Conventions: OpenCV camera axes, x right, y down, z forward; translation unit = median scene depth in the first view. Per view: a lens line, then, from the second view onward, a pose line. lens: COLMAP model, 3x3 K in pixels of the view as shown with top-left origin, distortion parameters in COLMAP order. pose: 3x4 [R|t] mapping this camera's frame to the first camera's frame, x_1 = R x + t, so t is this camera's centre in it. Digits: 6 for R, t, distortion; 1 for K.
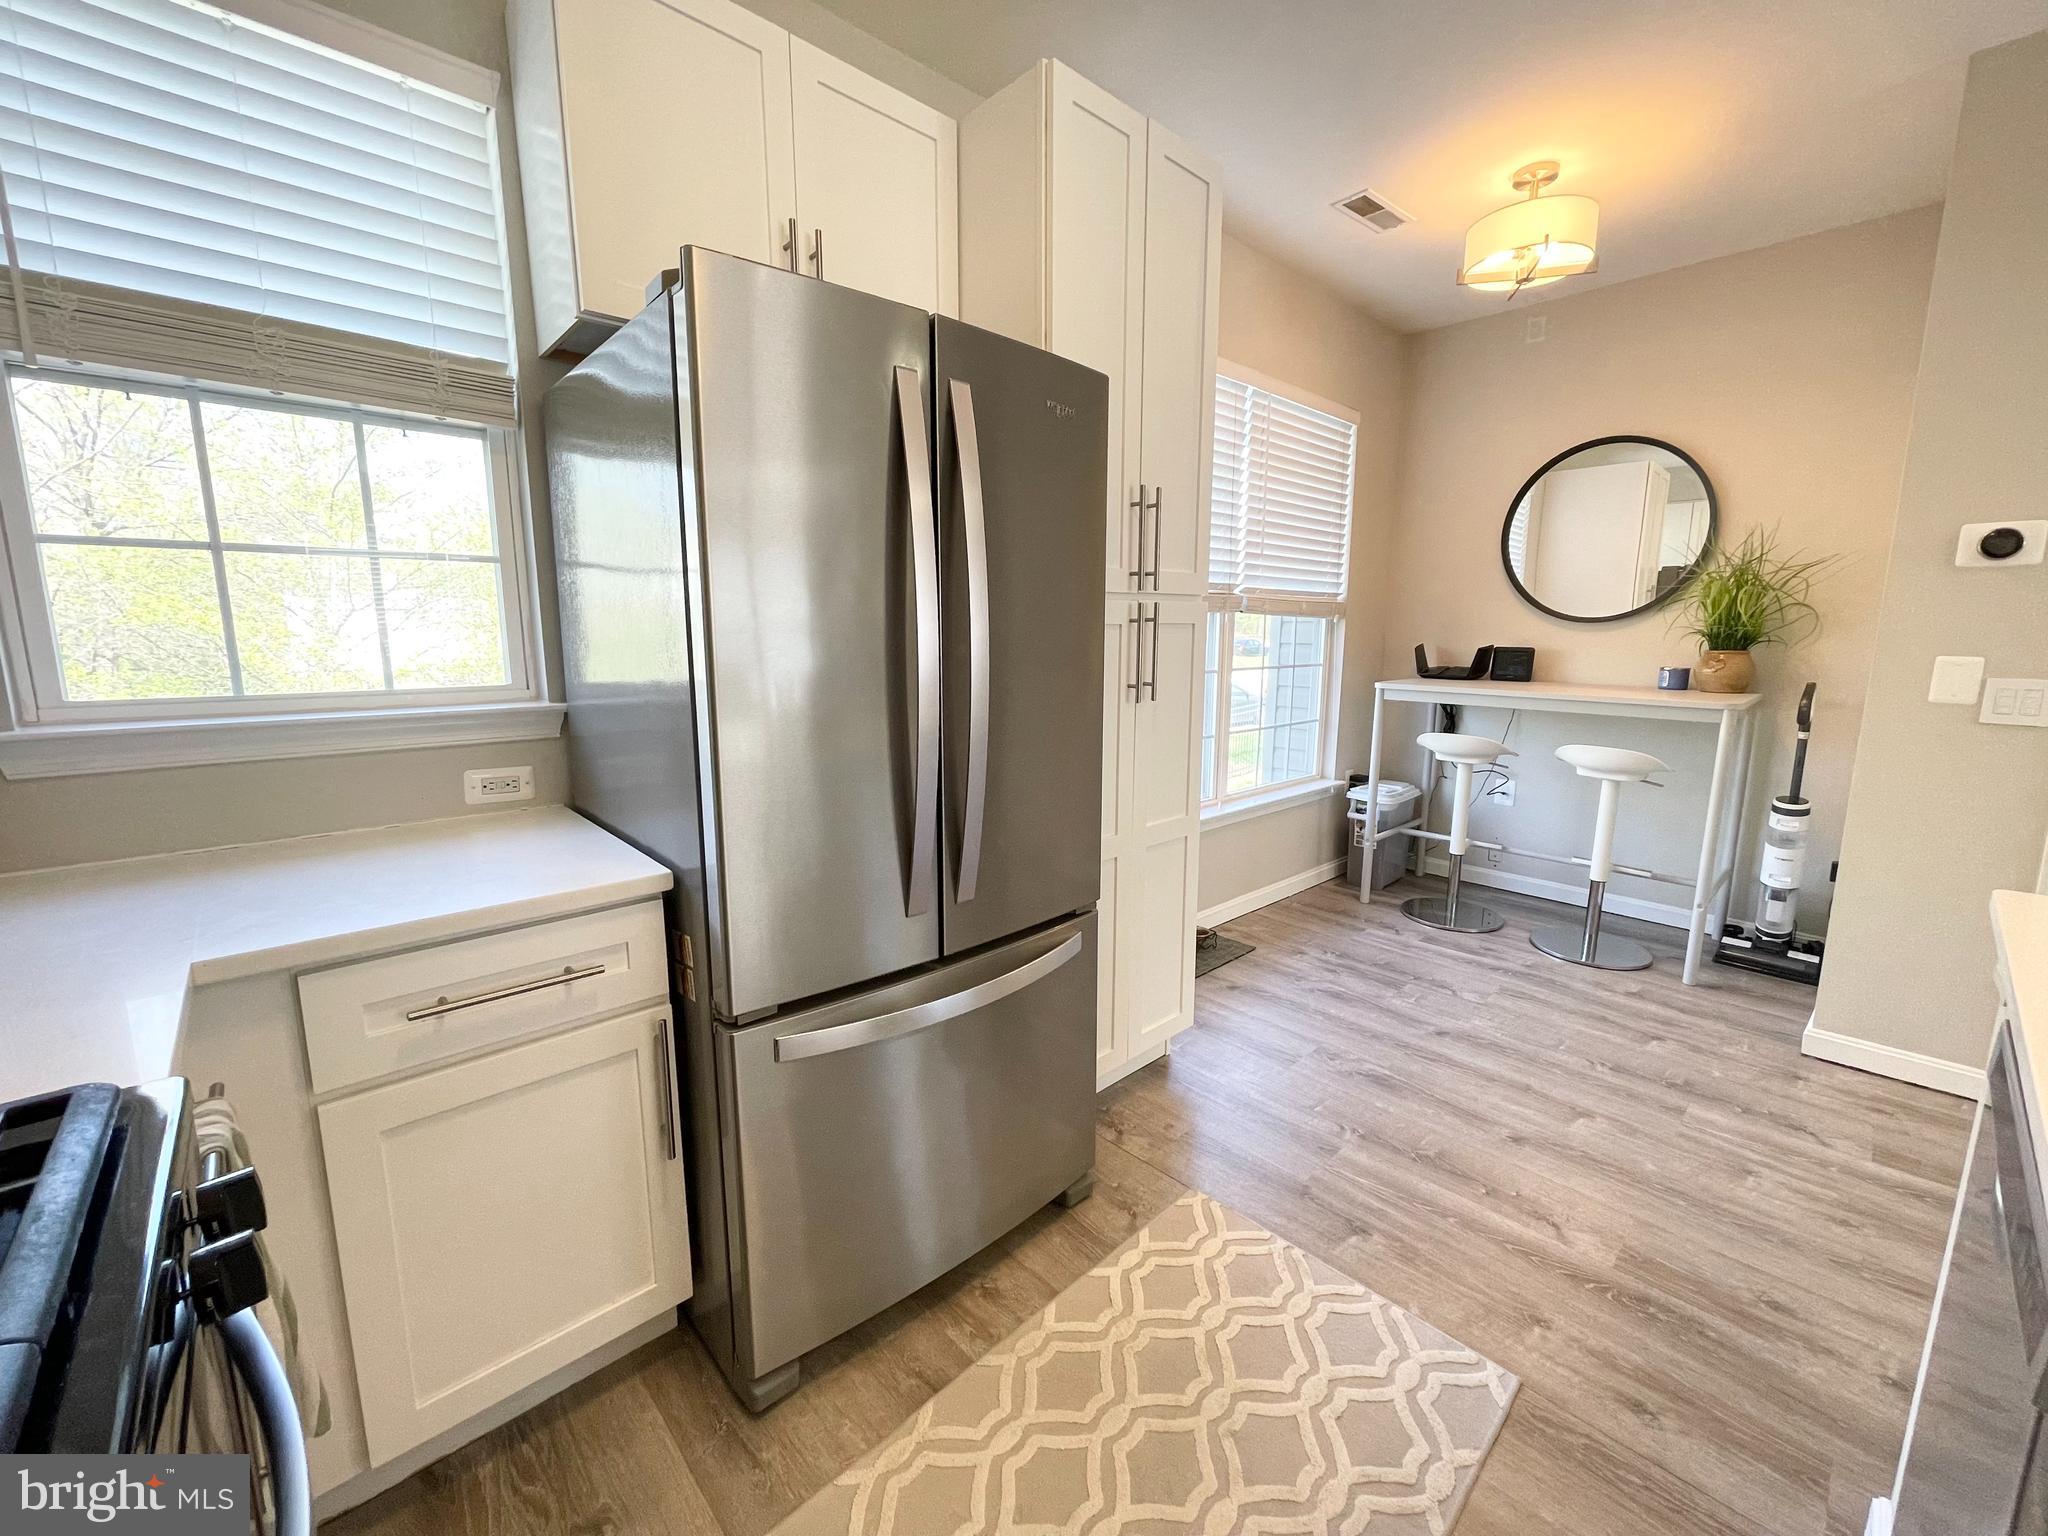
lens RADIAL K [[822.8, 0, 1027.7], [0, 822.8, 761.9], [0, 0, 1]] dist [-0.004078, 0.000591]
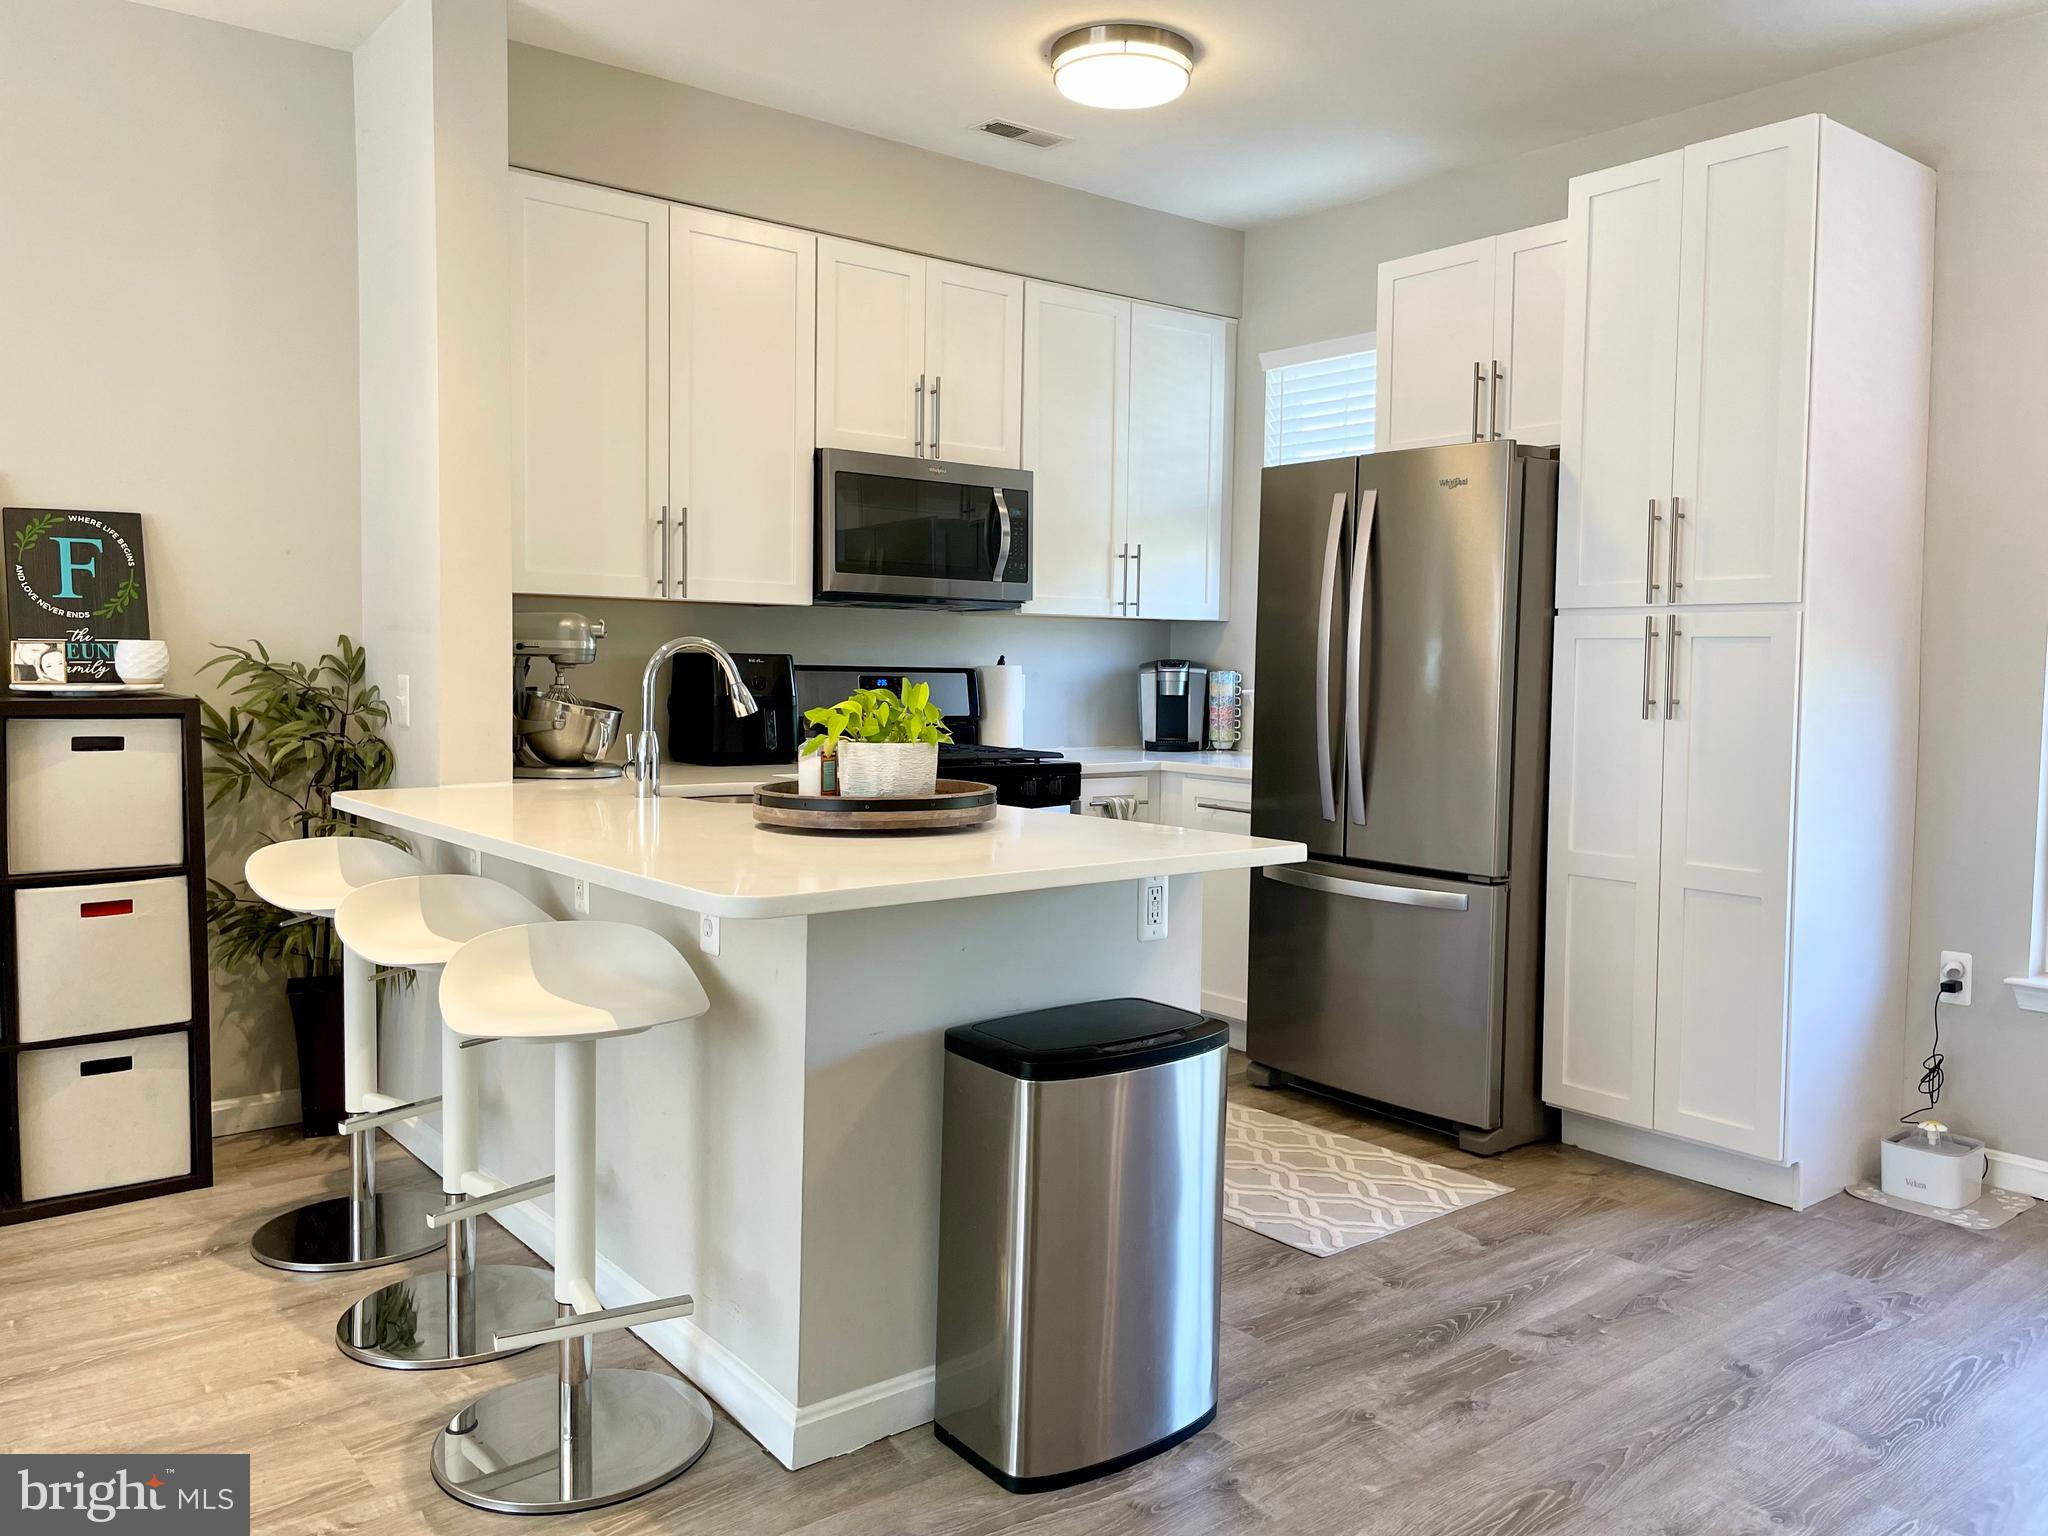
lens RADIAL K [[1559.4, 0, 1037.6], [0, 1559.4, 733.7], [0, 0, 1]] dist [0.104838, -0.150861]
pose [[-0.073942, 0.046321, -0.996186, 1.291769], [-0.172448, 0.983279, 0.058520, -0.026545], [0.982239, 0.176117, -0.064718, 0.272215]]
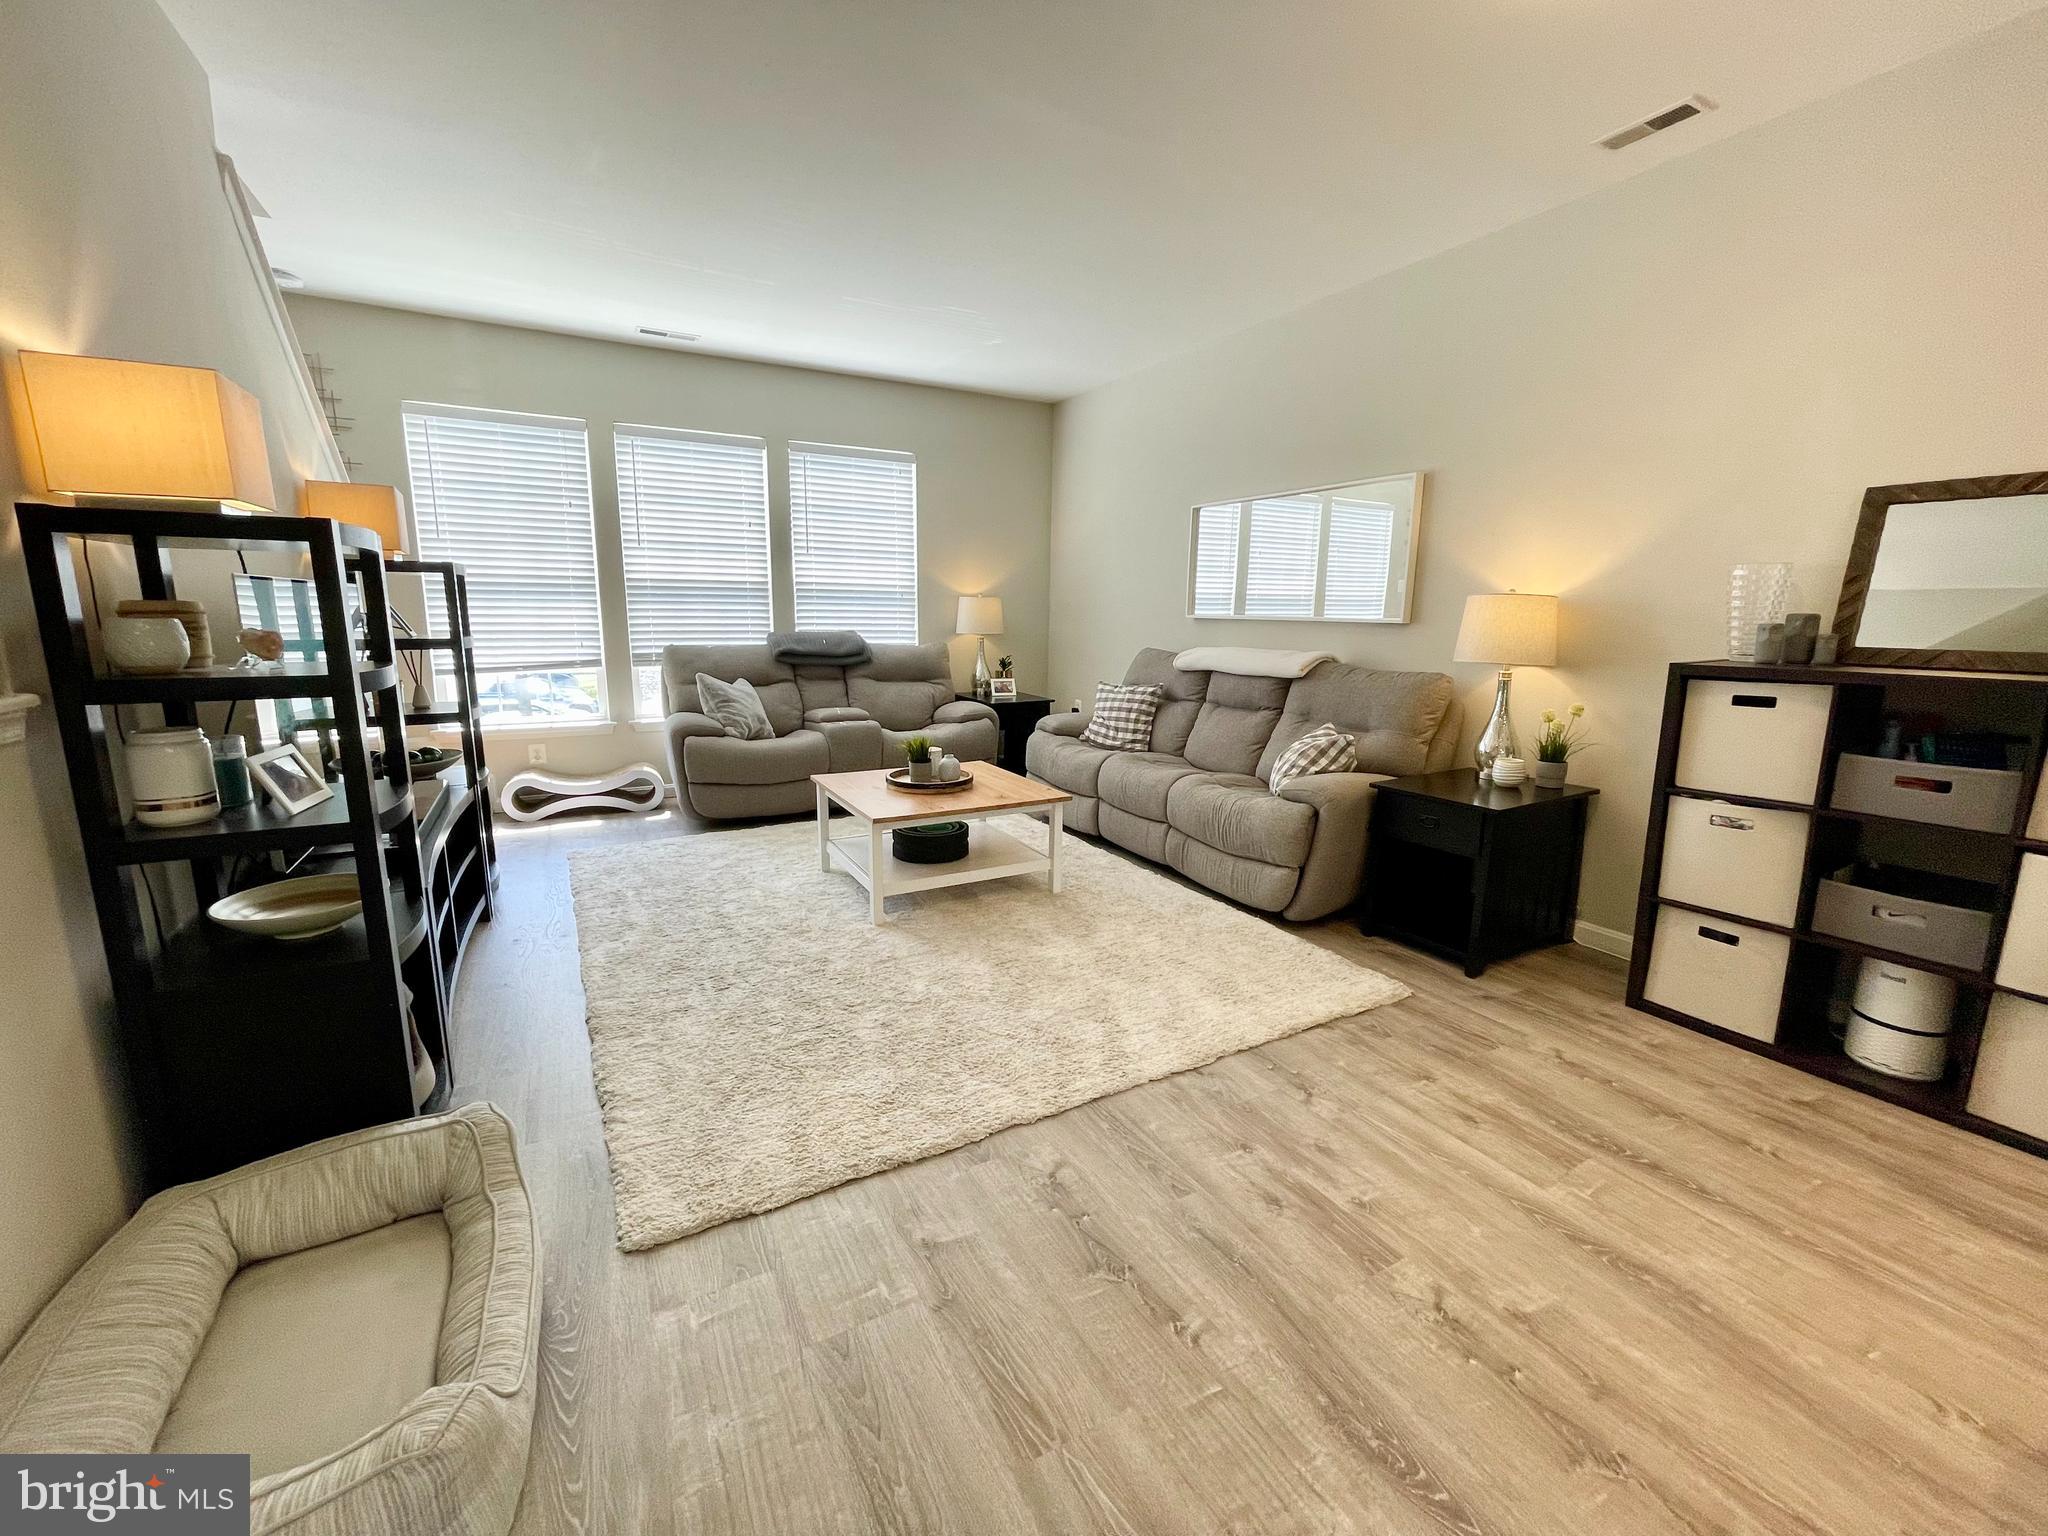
lens RADIAL K [[822.8, 0, 1027.7], [0, 822.8, 761.9], [0, 0, 1]] dist [-0.004078, 0.000591]
pose [[-0.969758, -0.057296, 0.237249, 0.869718], [0.026165, 0.942049, 0.334455, -0.030528], [-0.242663, 0.330547, -0.912060, 0.263107]]
